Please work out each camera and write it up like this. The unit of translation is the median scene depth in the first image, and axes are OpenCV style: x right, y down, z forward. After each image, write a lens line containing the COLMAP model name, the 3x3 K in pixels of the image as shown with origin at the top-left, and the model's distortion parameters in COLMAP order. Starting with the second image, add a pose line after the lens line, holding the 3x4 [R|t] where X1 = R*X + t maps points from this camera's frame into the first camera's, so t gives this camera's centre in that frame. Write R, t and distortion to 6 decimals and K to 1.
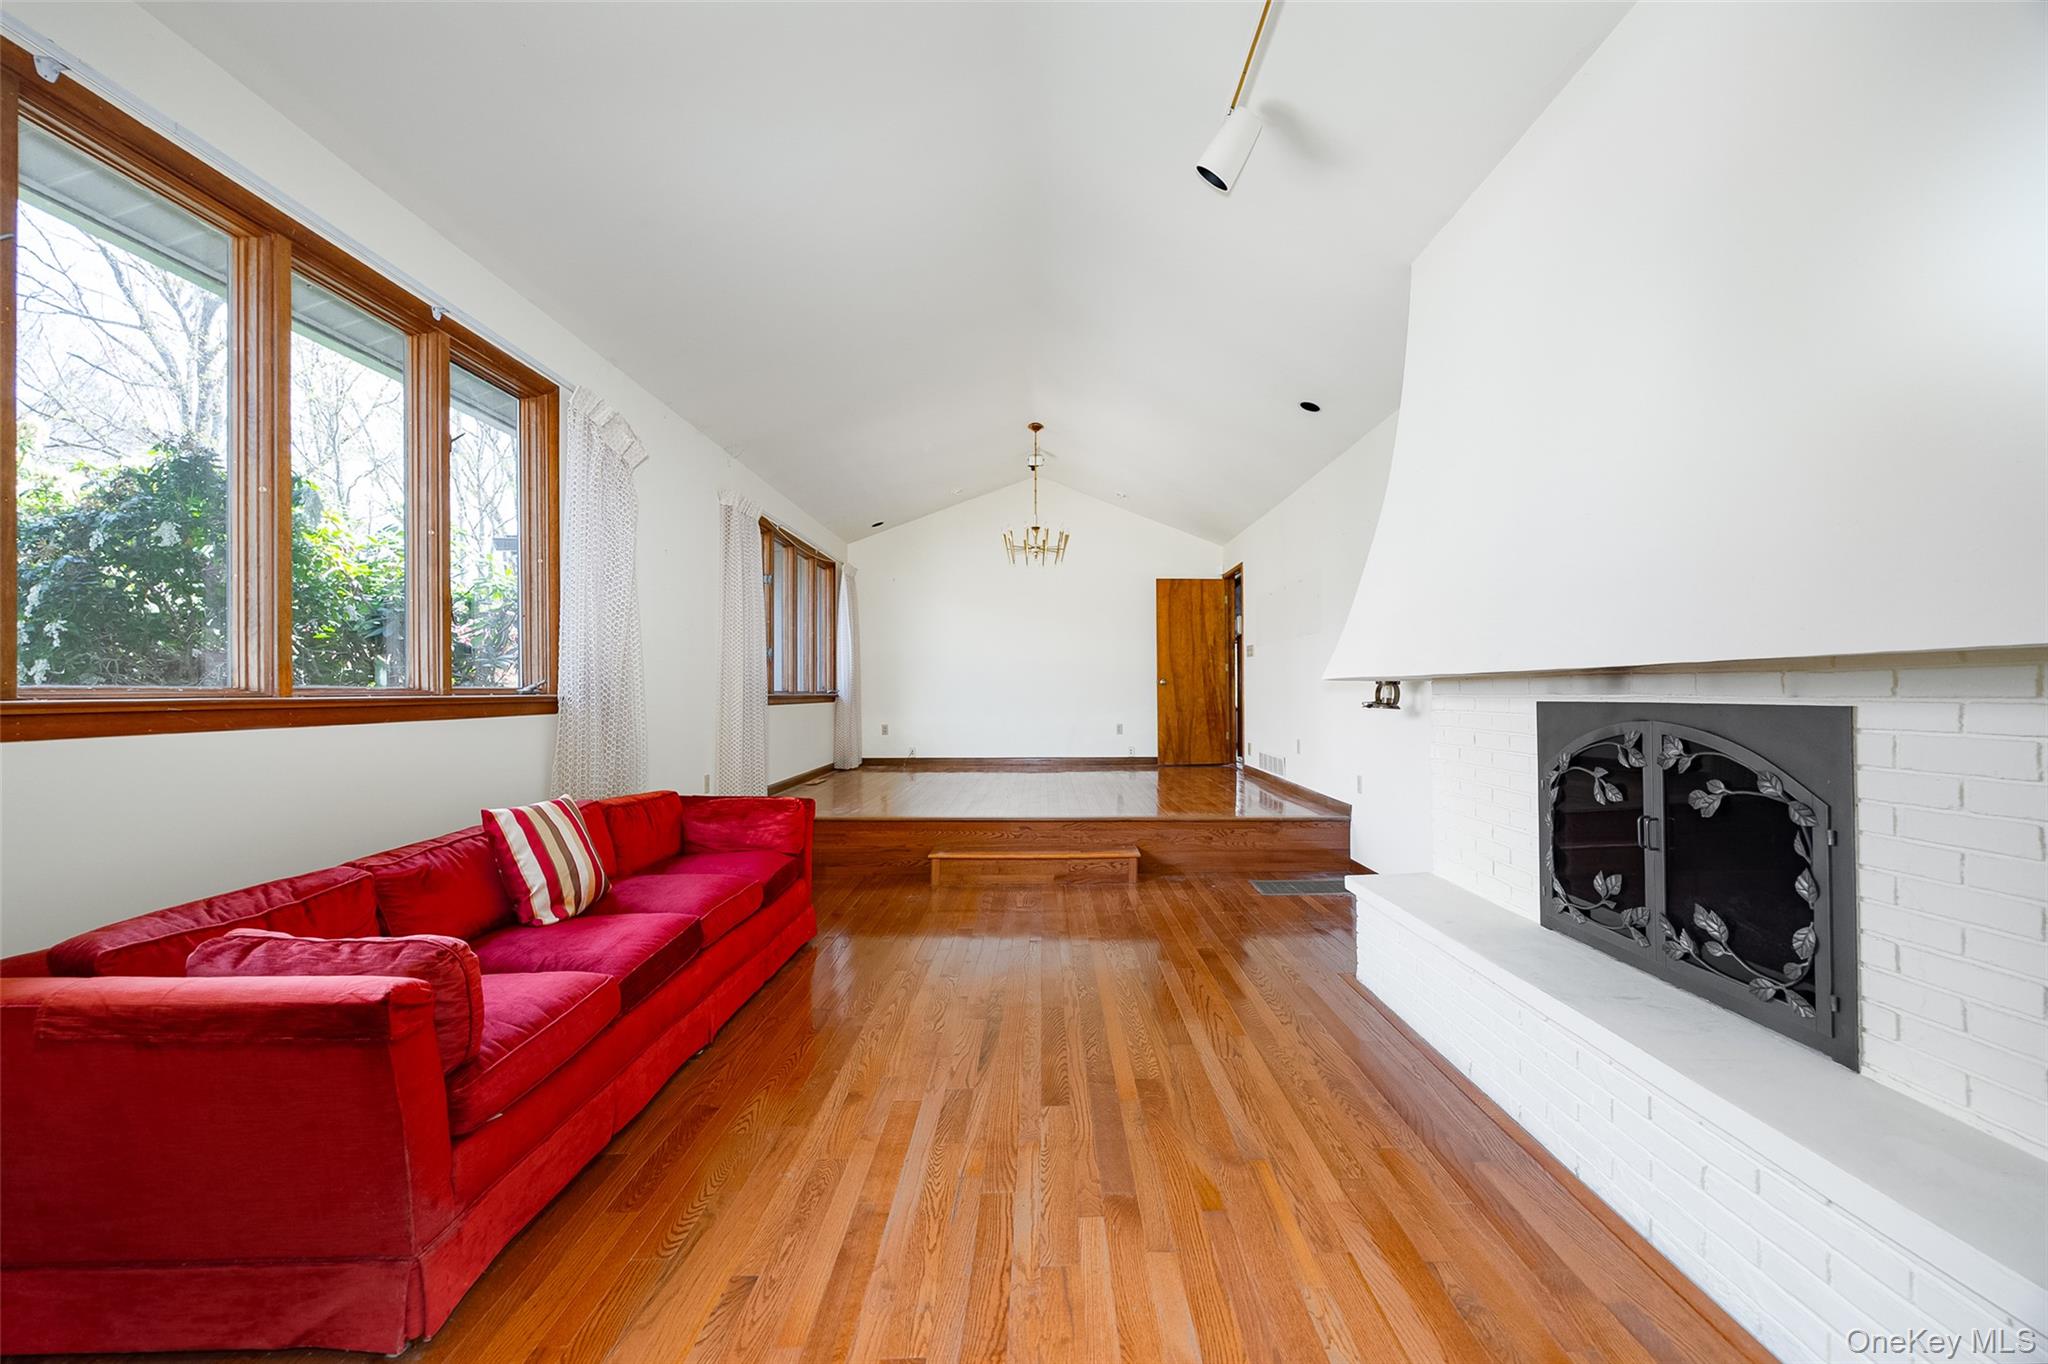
lens RADIAL K [[805.4, 0, 1031.7], [0, 805.4, 676.0], [0, 0, 1]] dist [-0.000273, 0.000016]
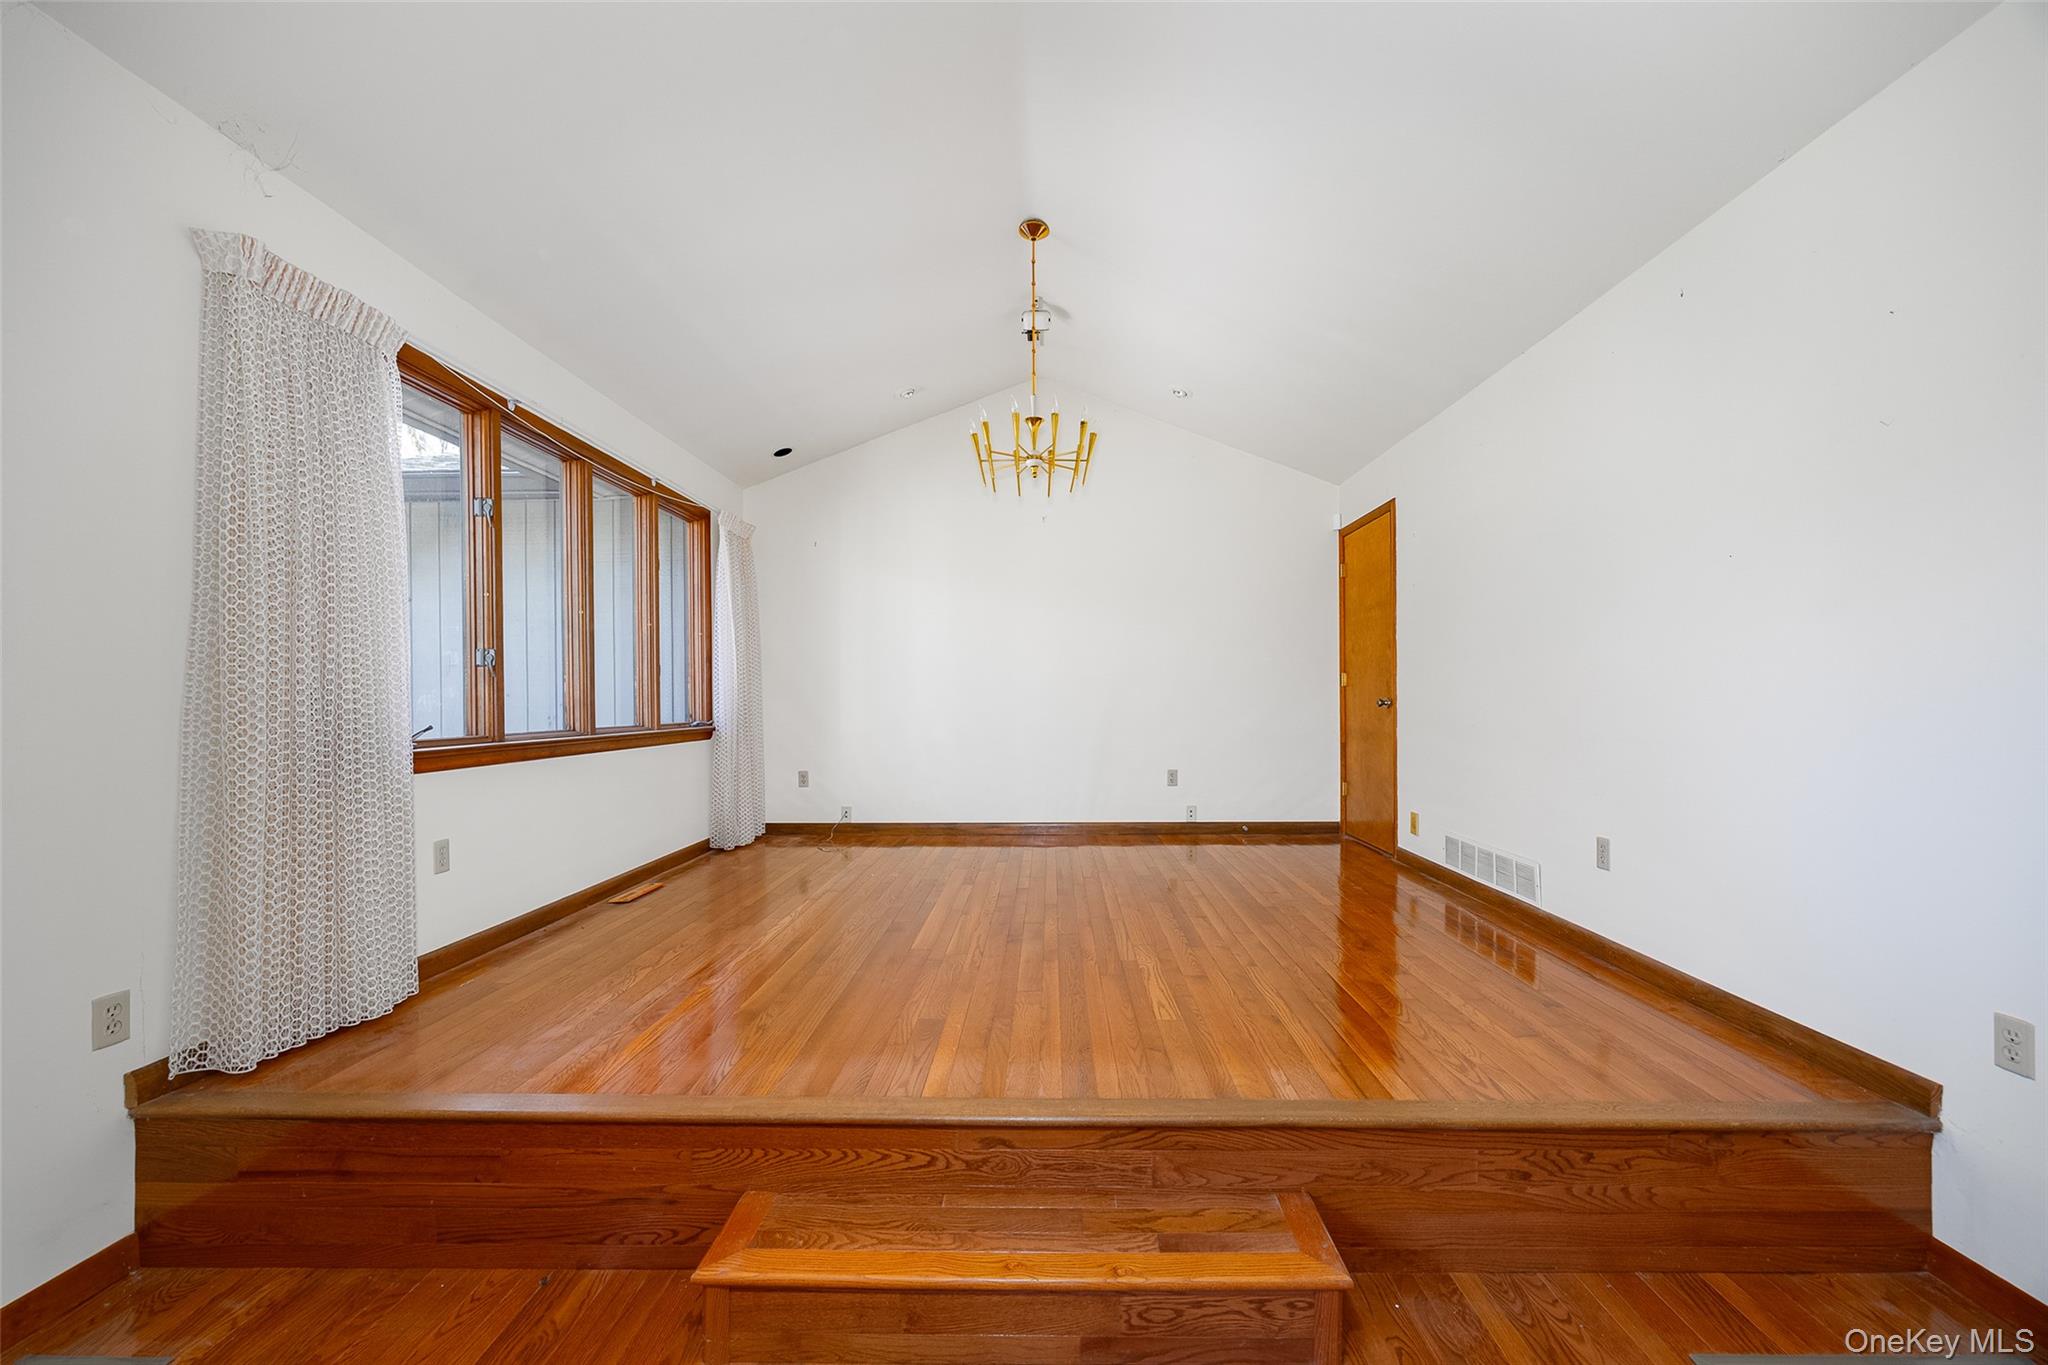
lens RADIAL K [[805.4, 0, 1018.7], [0, 805.4, 686.7], [0, 0, 1]] dist [-0.000273, 0.000016]
pose [[0.999579, -0.004413, -0.028684, 0.009132], [0.004504, 0.999985, 0.003094, -0.009990], [0.028670, -0.003222, 0.999584, 0.464189]]
